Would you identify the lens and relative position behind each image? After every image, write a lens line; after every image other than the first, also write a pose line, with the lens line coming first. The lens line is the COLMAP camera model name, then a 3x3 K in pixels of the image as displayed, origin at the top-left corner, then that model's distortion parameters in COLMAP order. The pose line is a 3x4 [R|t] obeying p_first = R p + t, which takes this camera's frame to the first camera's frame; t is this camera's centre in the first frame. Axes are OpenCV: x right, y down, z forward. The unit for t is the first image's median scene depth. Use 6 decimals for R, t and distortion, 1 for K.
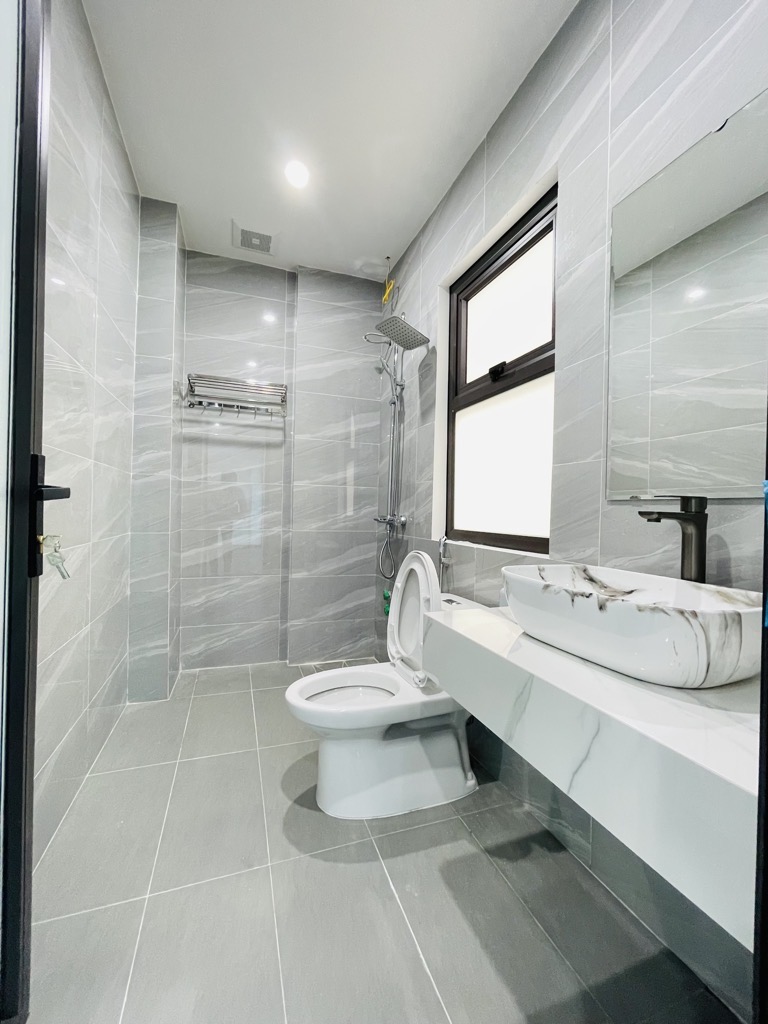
lens RADIAL K [[415.4, 0, 384.0], [0, 415.4, 512.0], [0, 0, 1]] dist [-0.000084, -0.000004]
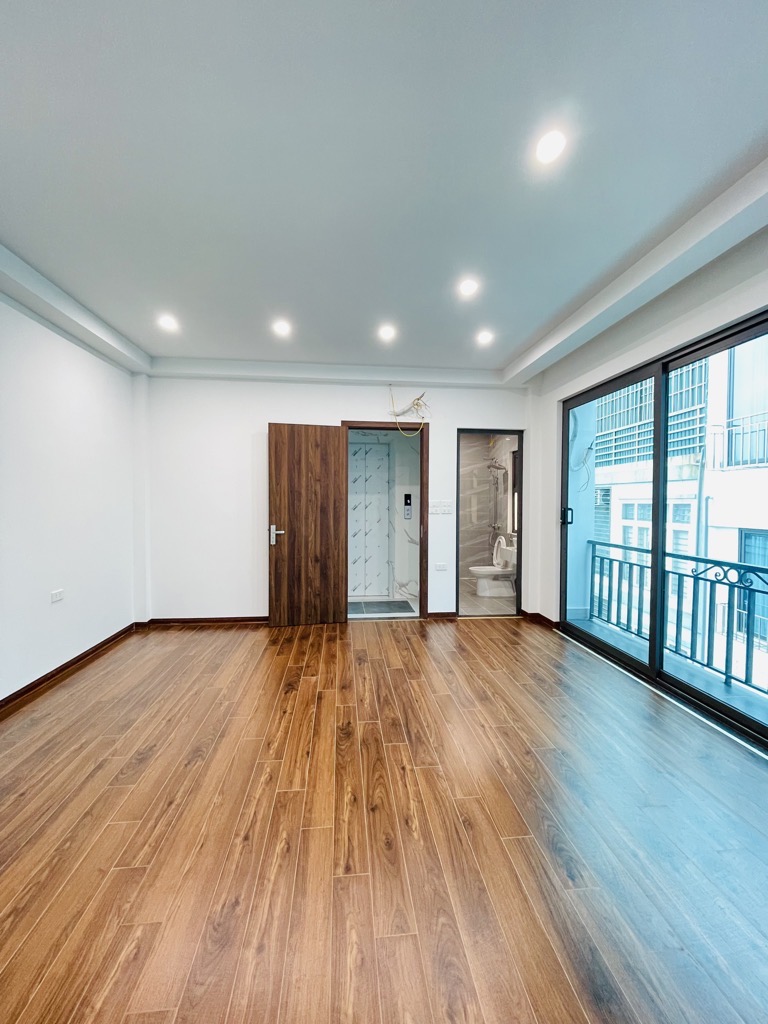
lens RADIAL K [[415.4, 0, 384.0], [0, 415.4, 512.0], [0, 0, 1]] dist [-0.000084, -0.000004]
pose [[0.970252, -0.015124, -0.241622, -0.027585], [0.022026, 0.999422, 0.025887, -0.183402], [0.241091, -0.030439, 0.970025, -2.146400]]
